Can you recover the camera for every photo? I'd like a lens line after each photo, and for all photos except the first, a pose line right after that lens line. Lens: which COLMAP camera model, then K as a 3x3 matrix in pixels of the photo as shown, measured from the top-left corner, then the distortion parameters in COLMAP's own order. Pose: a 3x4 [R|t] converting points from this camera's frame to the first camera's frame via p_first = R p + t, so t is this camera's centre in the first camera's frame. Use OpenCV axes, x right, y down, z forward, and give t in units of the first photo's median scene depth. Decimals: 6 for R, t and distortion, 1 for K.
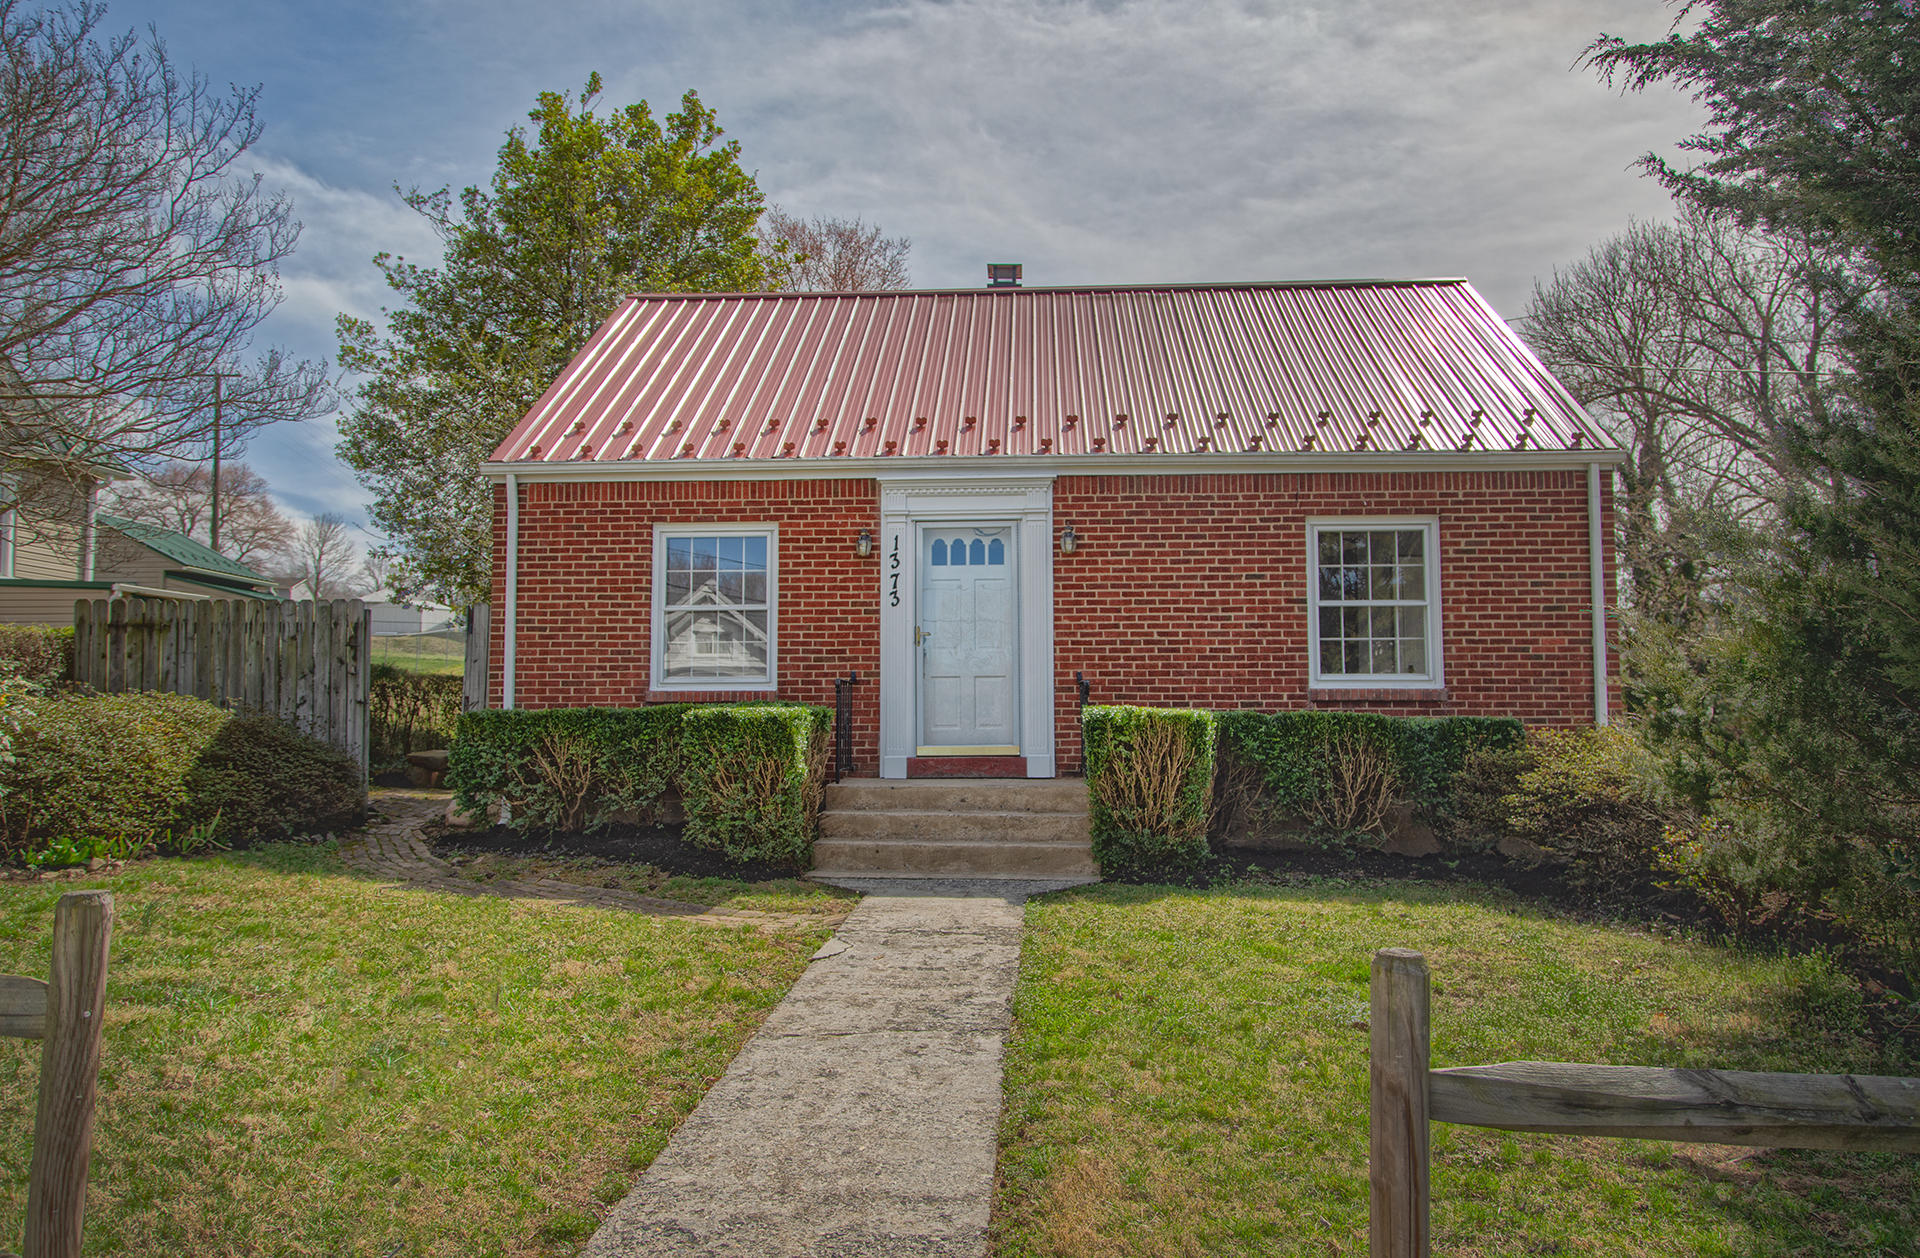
lens RADIAL K [[1314.5, 0, 960.0], [0, 1314.5, 629.0], [0, 0, 1]] dist [-0.006035, -0.001646]
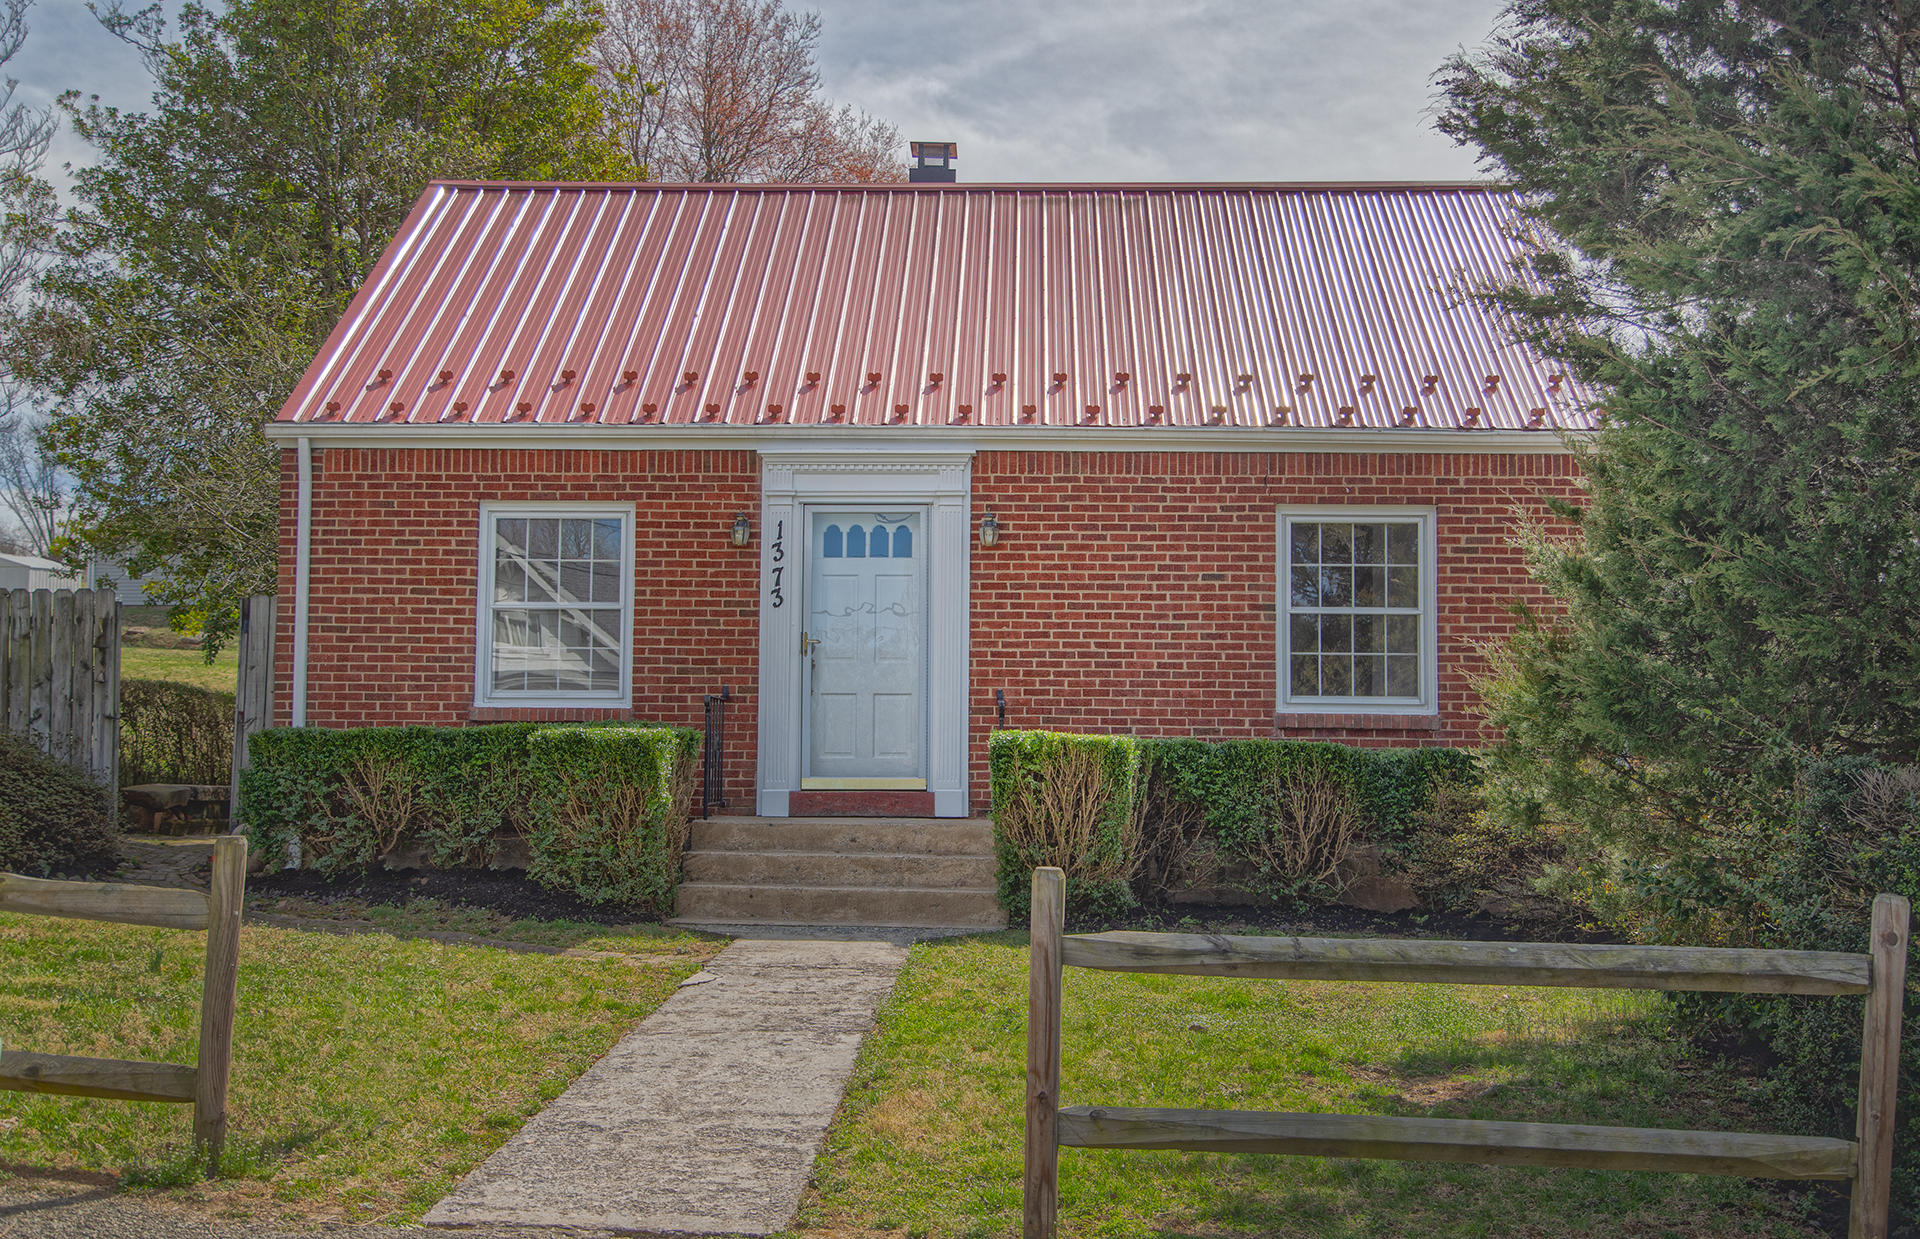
lens RADIAL K [[2268.0, 0, 960.0], [0, 2268.0, 619.5], [0, 0, 1]] dist [0.024866, -0.020514]
pose [[0.999661, 0.011951, 0.023126, 0.031963], [-0.012109, 0.999904, 0.006730, -0.020661], [-0.023044, -0.007008, 0.999710, -0.420687]]
